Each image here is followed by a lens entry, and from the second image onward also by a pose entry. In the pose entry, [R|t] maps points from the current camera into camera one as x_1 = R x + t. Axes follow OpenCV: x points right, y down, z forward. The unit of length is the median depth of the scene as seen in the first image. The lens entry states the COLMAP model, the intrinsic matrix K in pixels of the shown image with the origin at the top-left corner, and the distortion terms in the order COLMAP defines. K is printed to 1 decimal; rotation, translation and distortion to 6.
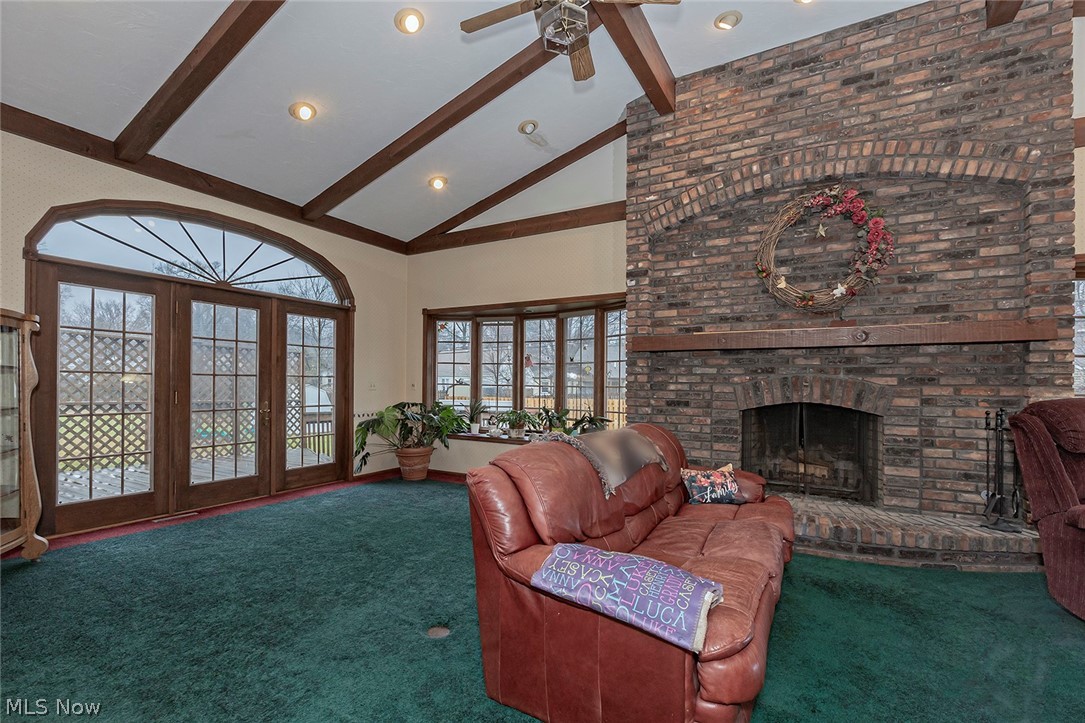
lens RADIAL K [[452.4, 0, 593.0], [0, 452.4, 367.1], [0, 0, 1]] dist [0.000481, -0.000384]
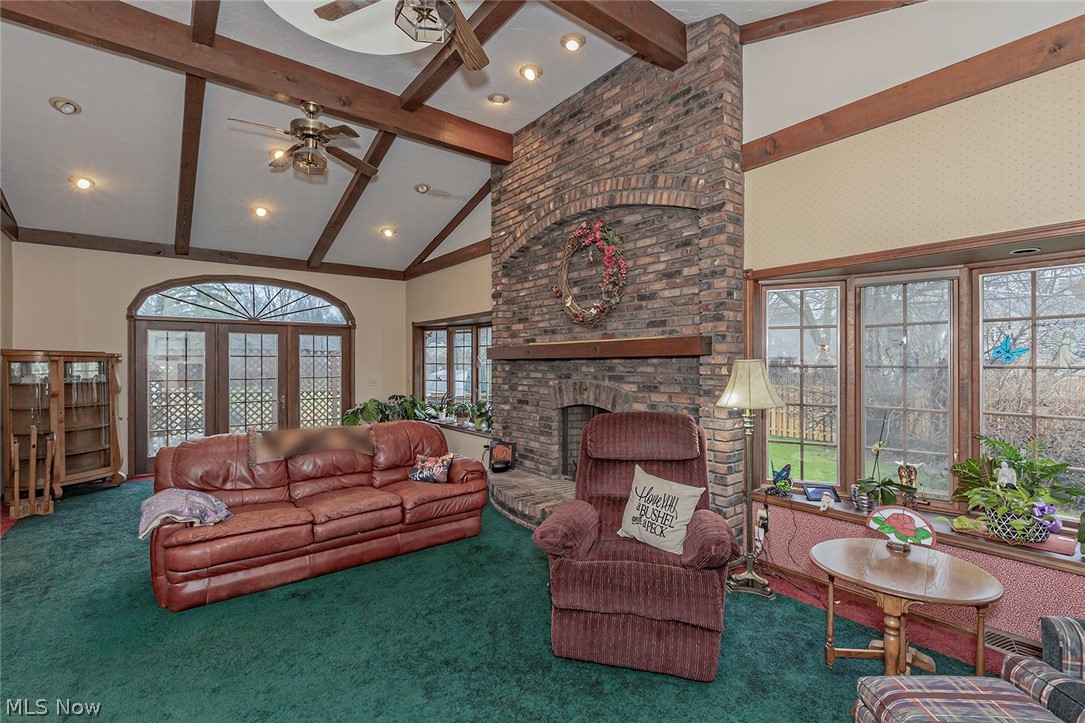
lens RADIAL K [[467.0, 0, 624.2], [0, 467.0, 339.3], [0, 0, 1]] dist [0.002244, -0.000247]
pose [[0.942974, -0.024570, -0.331958, 0.964580], [0.019561, 0.999639, -0.018424, -0.065166], [0.332291, 0.010880, 0.943114, -0.094251]]
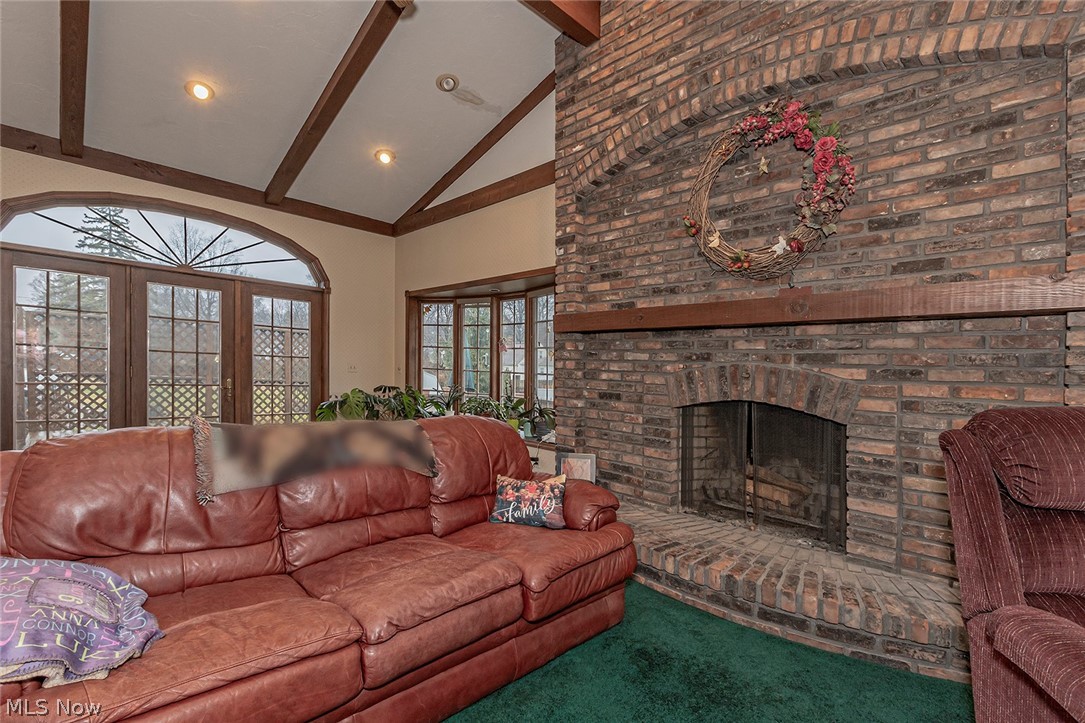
lens RADIAL K [[466.2, 0, 599.2], [0, 466.2, 359.3], [0, 0, 1]] dist [-0.000902, -0.000067]
pose [[0.965257, 0.019196, -0.260598, 0.441765], [-0.019578, 0.999808, 0.001129, 0.014911], [0.260569, 0.004013, 0.965447, 0.203794]]
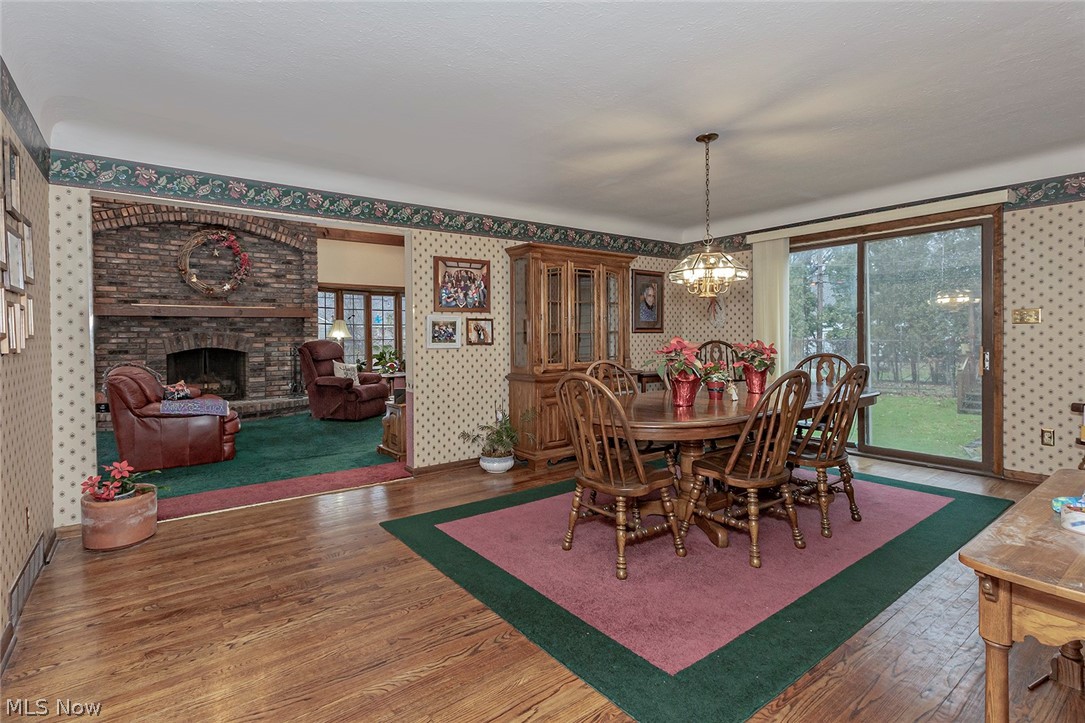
lens RADIAL K [[463.5, 0, 453.7], [0, 463.5, 358.1], [0, 0, 1]] dist [0.003316, 0.000138]
pose [[0.499686, -0.048701, 0.864837, -0.639146], [-0.007639, 0.998132, 0.060621, 0.001657], [-0.866173, -0.036898, 0.498380, -0.758139]]
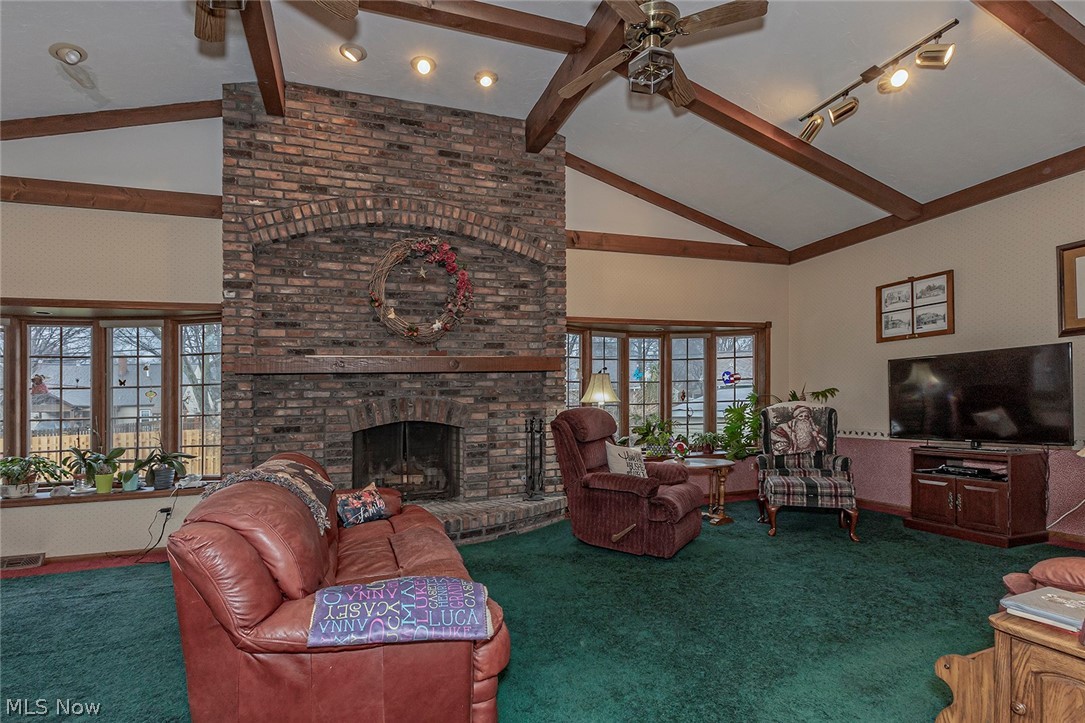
lens RADIAL K [[446.2, 0, 478.0], [0, 446.2, 393.5], [0, 0, 1]] dist [0.000604, -0.000132]
pose [[0.732499, -0.014063, 0.680623, -0.173221], [0.008909, 0.999899, 0.011072, -0.001745], [-0.680710, -0.002046, 0.732550, 0.059036]]
